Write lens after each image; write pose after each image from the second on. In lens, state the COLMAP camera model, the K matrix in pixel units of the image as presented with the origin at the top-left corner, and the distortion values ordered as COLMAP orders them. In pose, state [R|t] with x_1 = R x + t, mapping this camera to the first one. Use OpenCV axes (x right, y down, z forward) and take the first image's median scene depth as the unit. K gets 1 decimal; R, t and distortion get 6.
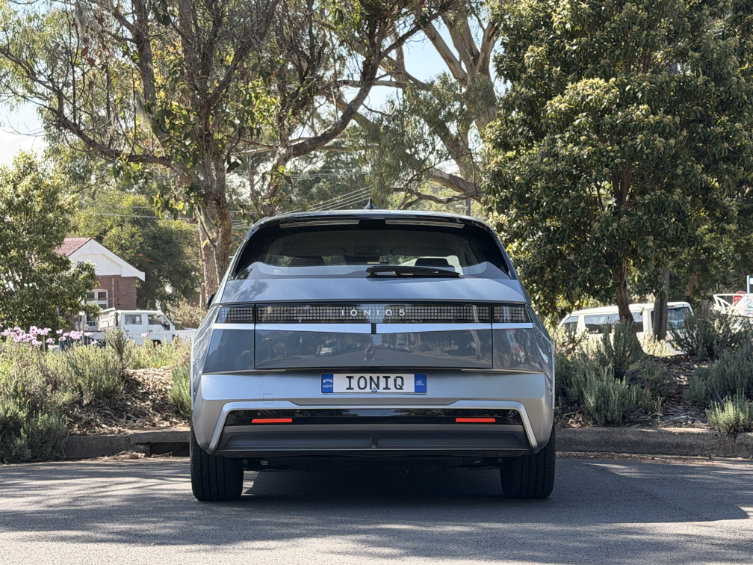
lens RADIAL K [[1648.5, 0, 376.5], [0, 1648.5, 282.5], [0, 0, 1]] dist [0.087043, 0.384434]
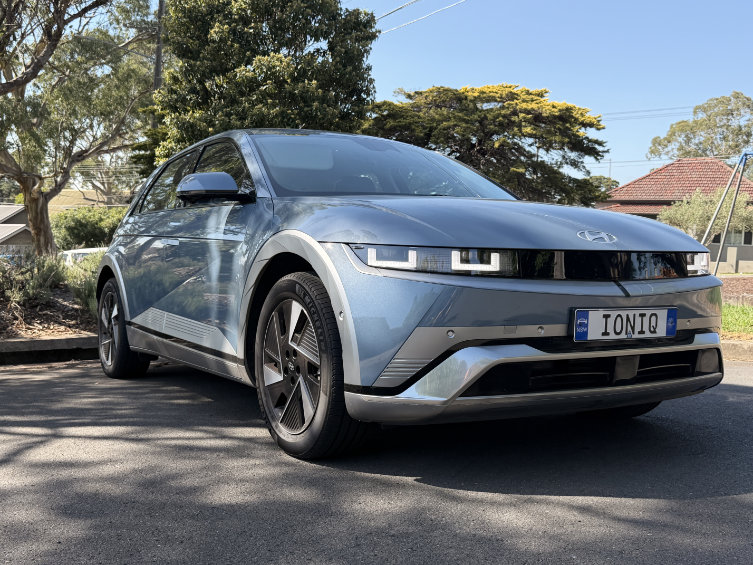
lens RADIAL K [[791.0, 0, 376.5], [0, 791.0, 282.5], [0, 0, 1]] dist [0.002309, -0.004829]
pose [[0.845796, -0.001220, 0.533505, -0.118276], [-0.022017, 0.999066, 0.037190, 0.023878], [-0.533052, -0.043201, 0.844979, 0.425273]]
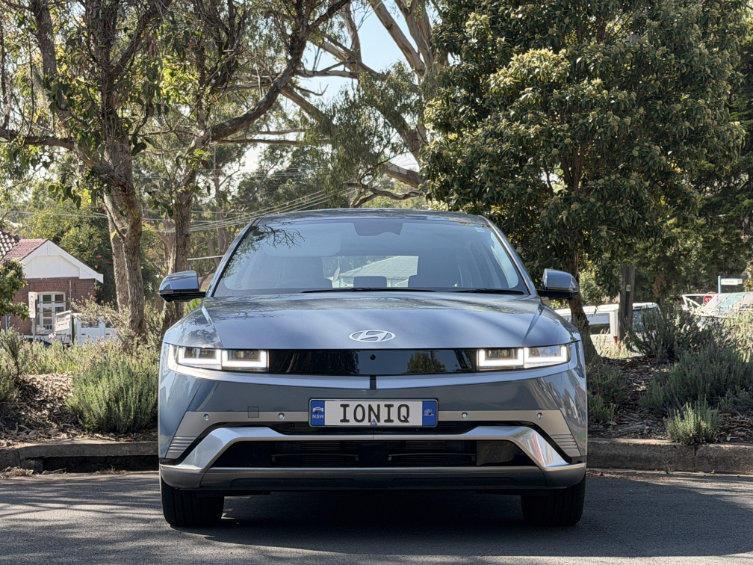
lens RADIAL K [[1638.5, 0, 376.9], [0, 1638.5, 306.3], [0, 0, 1]] dist [0.025275, 0.428750]
pose [[0.999906, -0.002219, 0.013562, 0.028533], [0.002055, 0.999925, 0.012057, 0.004842], [-0.013587, -0.012028, 0.999835, 0.104143]]
